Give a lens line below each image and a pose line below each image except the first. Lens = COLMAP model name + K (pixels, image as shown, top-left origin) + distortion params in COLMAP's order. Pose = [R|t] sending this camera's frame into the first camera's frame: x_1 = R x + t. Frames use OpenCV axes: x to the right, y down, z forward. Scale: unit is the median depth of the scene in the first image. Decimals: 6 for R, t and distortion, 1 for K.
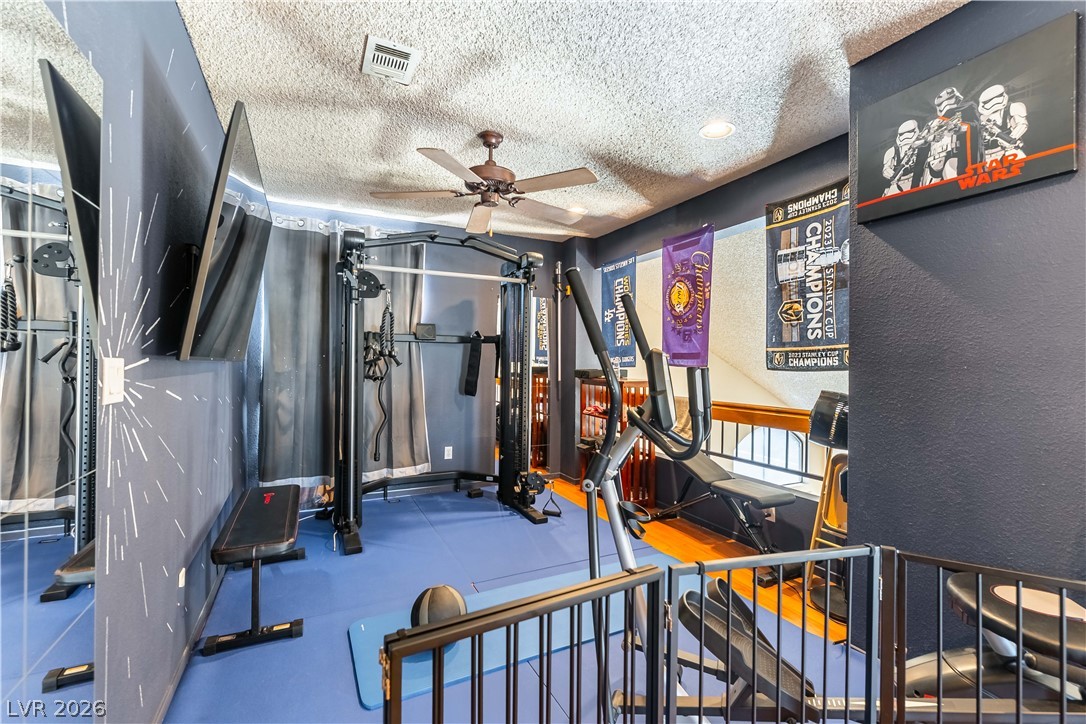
lens RADIAL K [[483.4, 0, 545.4], [0, 483.4, 365.5], [0, 0, 1]] dist [0.000567, 0.000845]
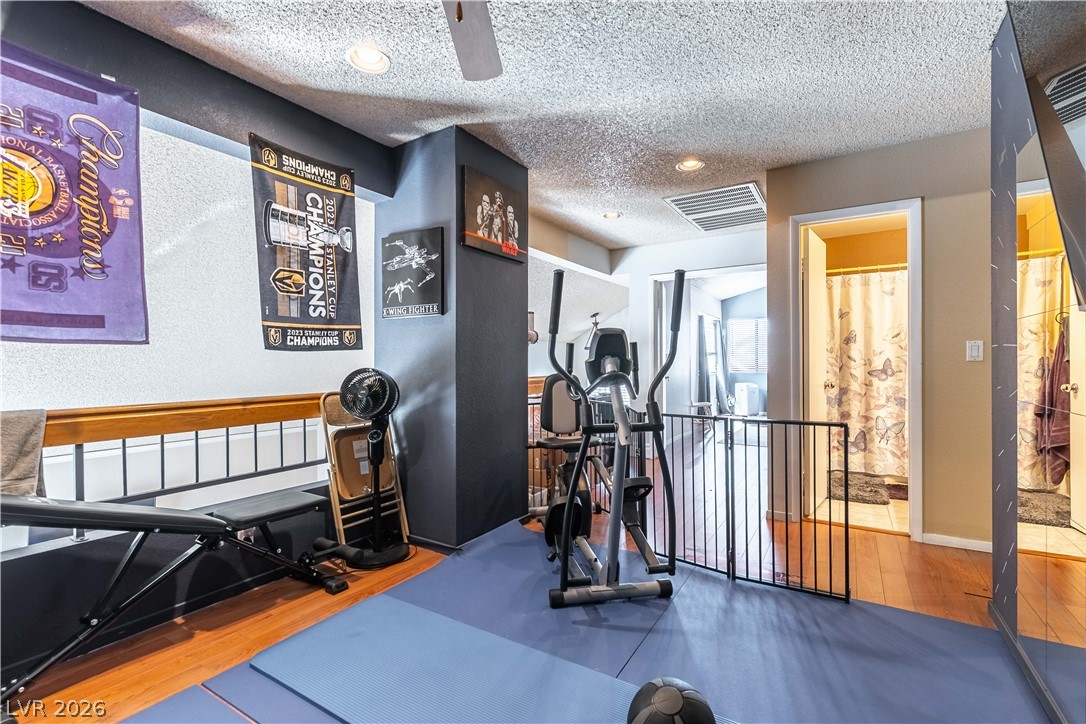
lens RADIAL K [[483.4, 0, 548.0], [0, 483.4, 358.8], [0, 0, 1]] dist [0.000567, 0.000845]
pose [[-0.529316, -0.007770, 0.848389, -0.488324], [-0.001744, 0.999966, 0.008070, 0.019089], [-0.848423, 0.002792, -0.529311, 1.112364]]
